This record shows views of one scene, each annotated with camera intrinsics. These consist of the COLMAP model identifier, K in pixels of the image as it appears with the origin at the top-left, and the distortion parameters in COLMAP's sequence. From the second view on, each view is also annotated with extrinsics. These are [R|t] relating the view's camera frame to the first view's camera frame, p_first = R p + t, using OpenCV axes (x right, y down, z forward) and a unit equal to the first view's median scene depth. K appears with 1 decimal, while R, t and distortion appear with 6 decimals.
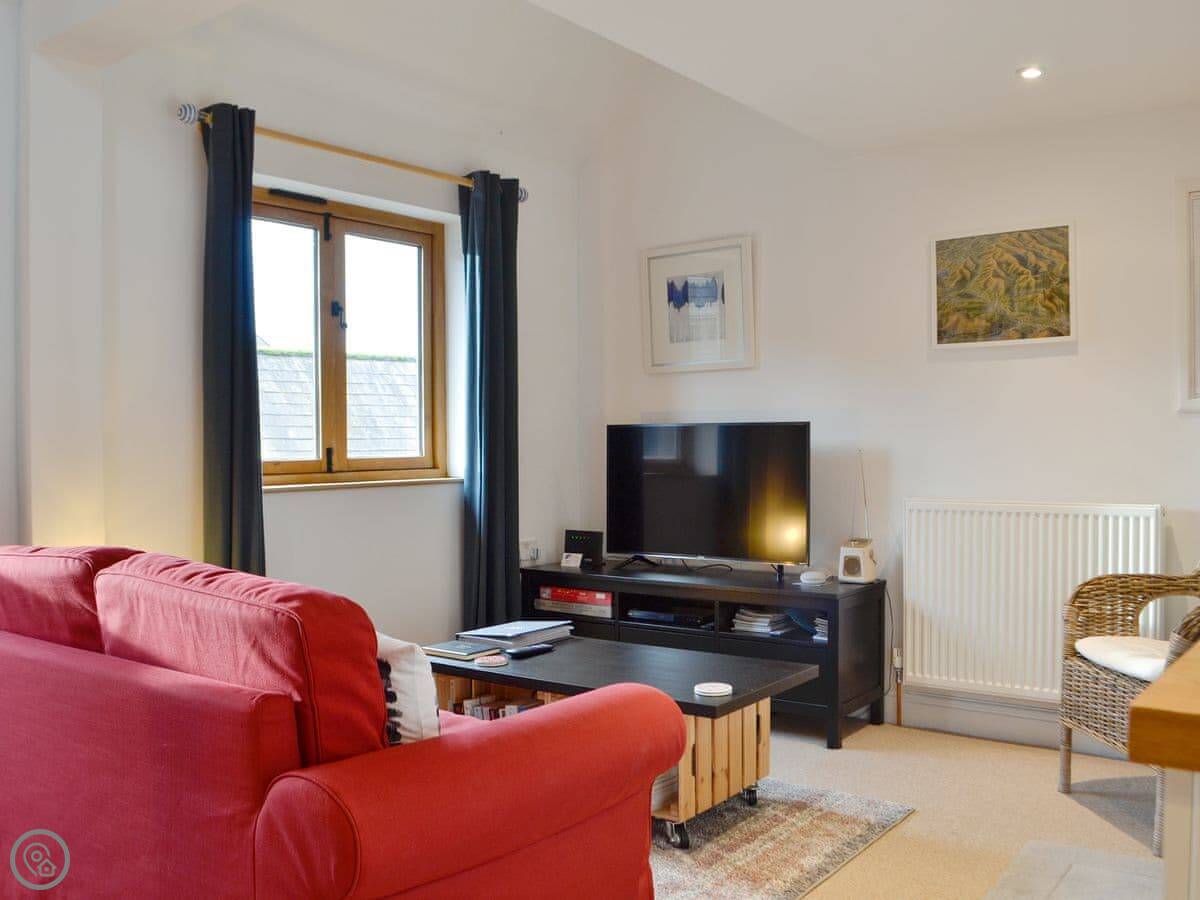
lens RADIAL K [[1142.0, 0, 623.4], [0, 1142.0, 451.7], [0, 0, 1]] dist [-0.023832, 0.005797]
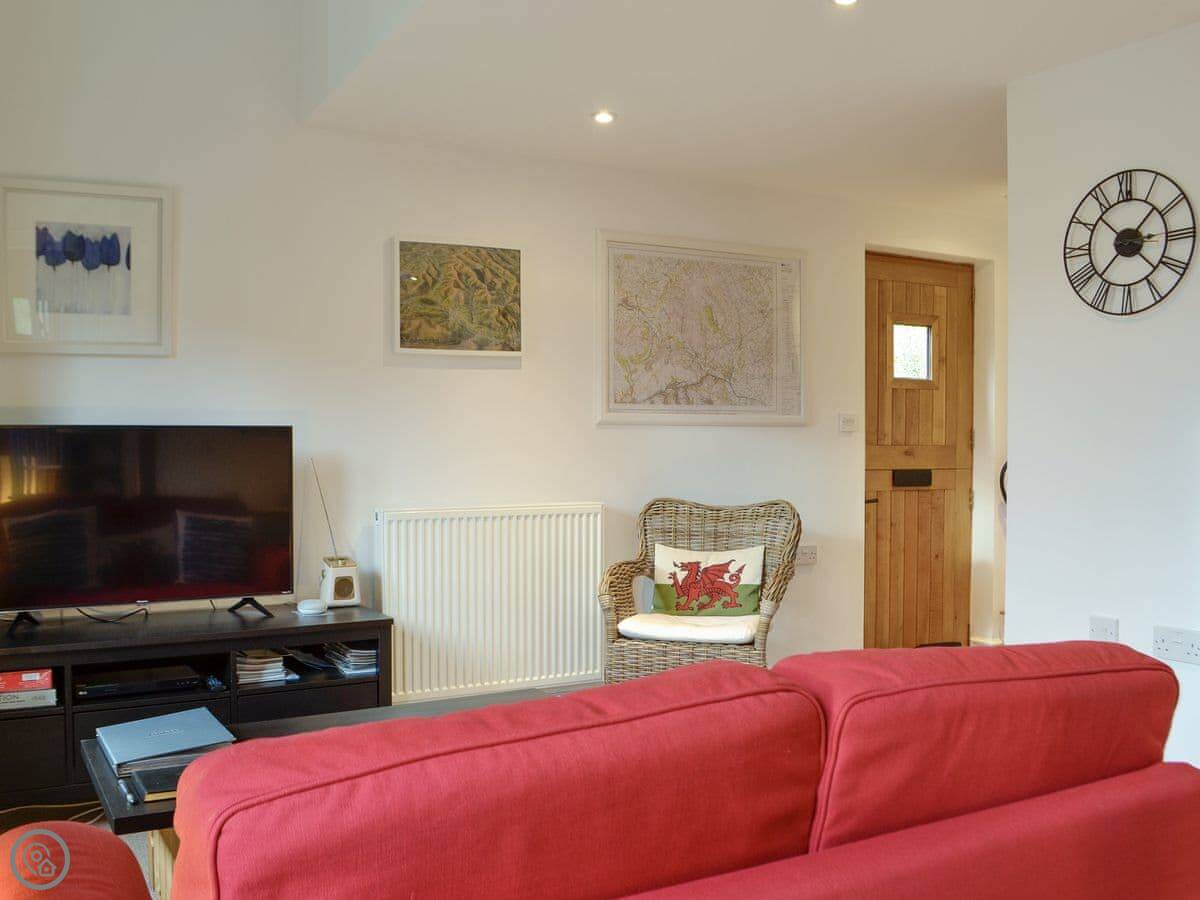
lens RADIAL K [[1142.0, 0, 623.4], [0, 1142.0, 451.7], [0, 0, 1]] dist [-0.023832, 0.005797]
pose [[0.415048, -0.002064, 0.909797, -0.538403], [0.012509, 0.999916, -0.003439, -0.000772], [-0.909713, 0.012808, 0.415039, 0.438841]]
